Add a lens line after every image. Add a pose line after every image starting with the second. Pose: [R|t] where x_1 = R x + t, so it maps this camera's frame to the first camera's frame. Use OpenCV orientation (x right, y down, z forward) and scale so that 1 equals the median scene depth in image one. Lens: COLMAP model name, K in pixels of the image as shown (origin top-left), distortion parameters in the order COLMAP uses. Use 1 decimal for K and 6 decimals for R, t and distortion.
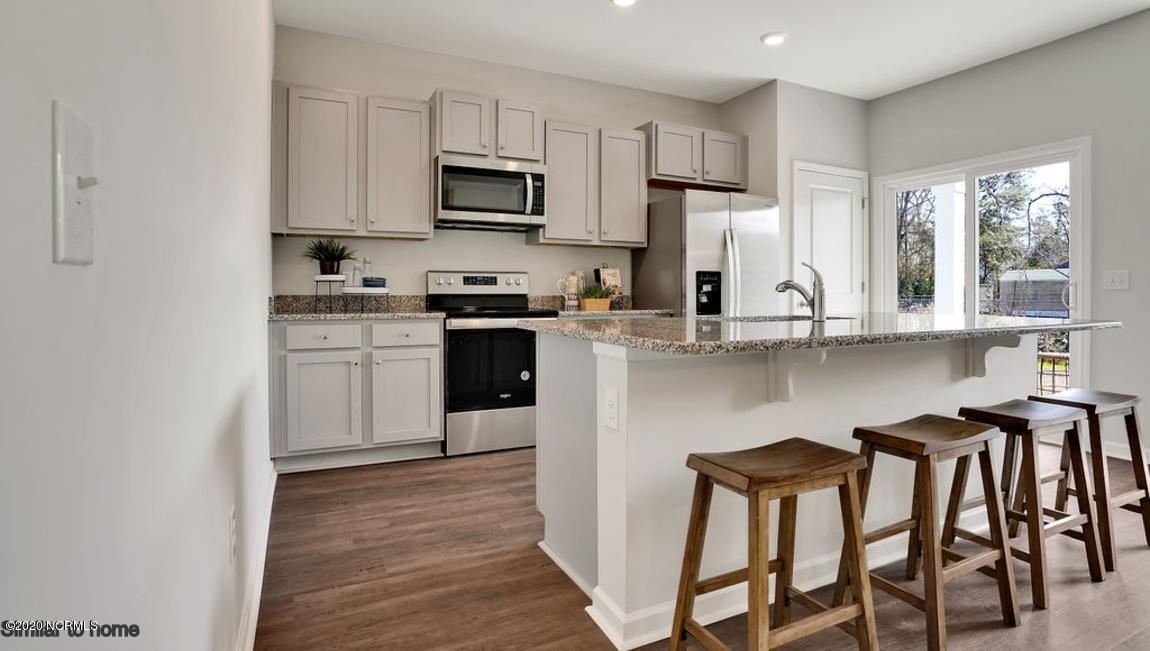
lens RADIAL K [[586.2, 0, 576.8], [0, 586.2, 294.6], [0, 0, 1]] dist [0.000091, -0.000059]
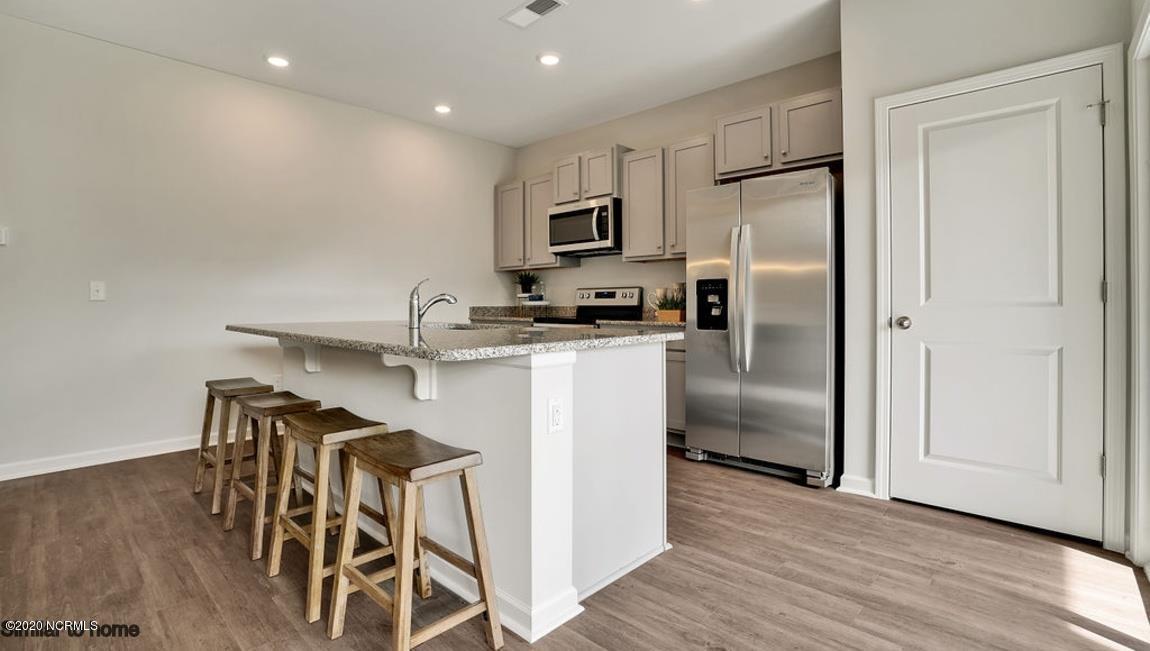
lens RADIAL K [[530.3, 0, 576.7], [0, 530.3, 304.5], [0, 0, 1]] dist [0.000244, 0.000033]
pose [[0.360352, -0.000373, -0.932816, 0.901814], [0.002608, 0.999996, 0.000608, -0.004300], [0.932813, -0.002652, 0.360351, 0.541948]]
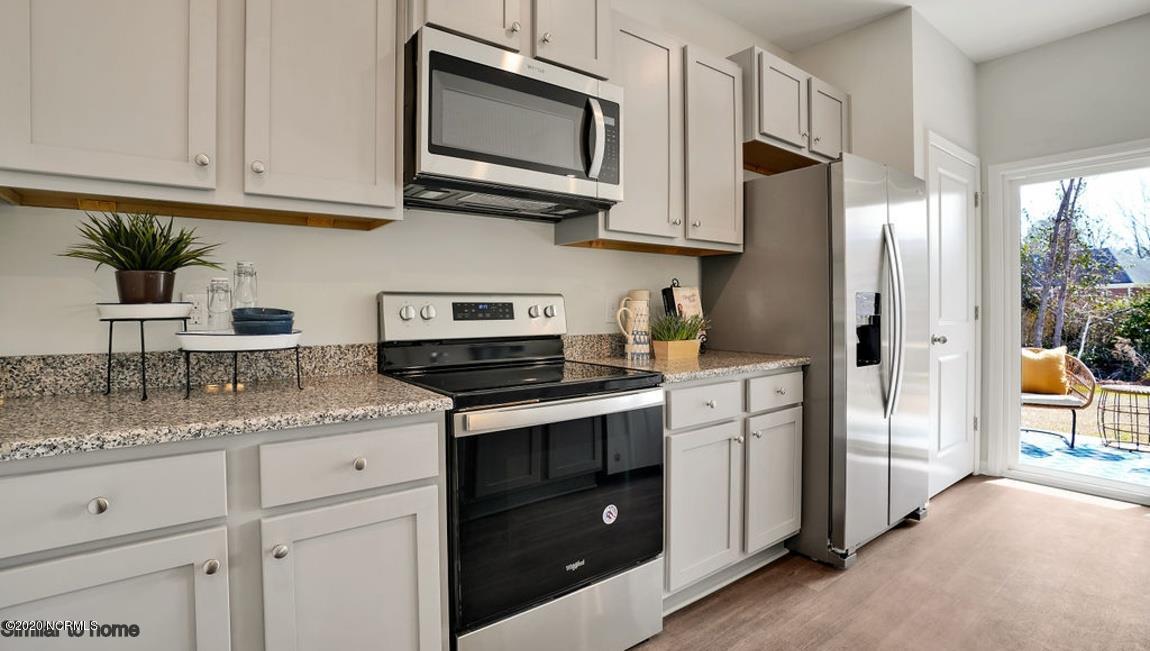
lens RADIAL K [[510.3, 0, 546.2], [0, 510.3, 310.8], [0, 0, 1]] dist [-0.023620, 0.000264]
pose [[0.983679, -0.007702, 0.179768, -0.195756], [0.007062, 0.999966, 0.004197, -0.026091], [-0.179794, -0.002859, 0.983700, 0.561330]]
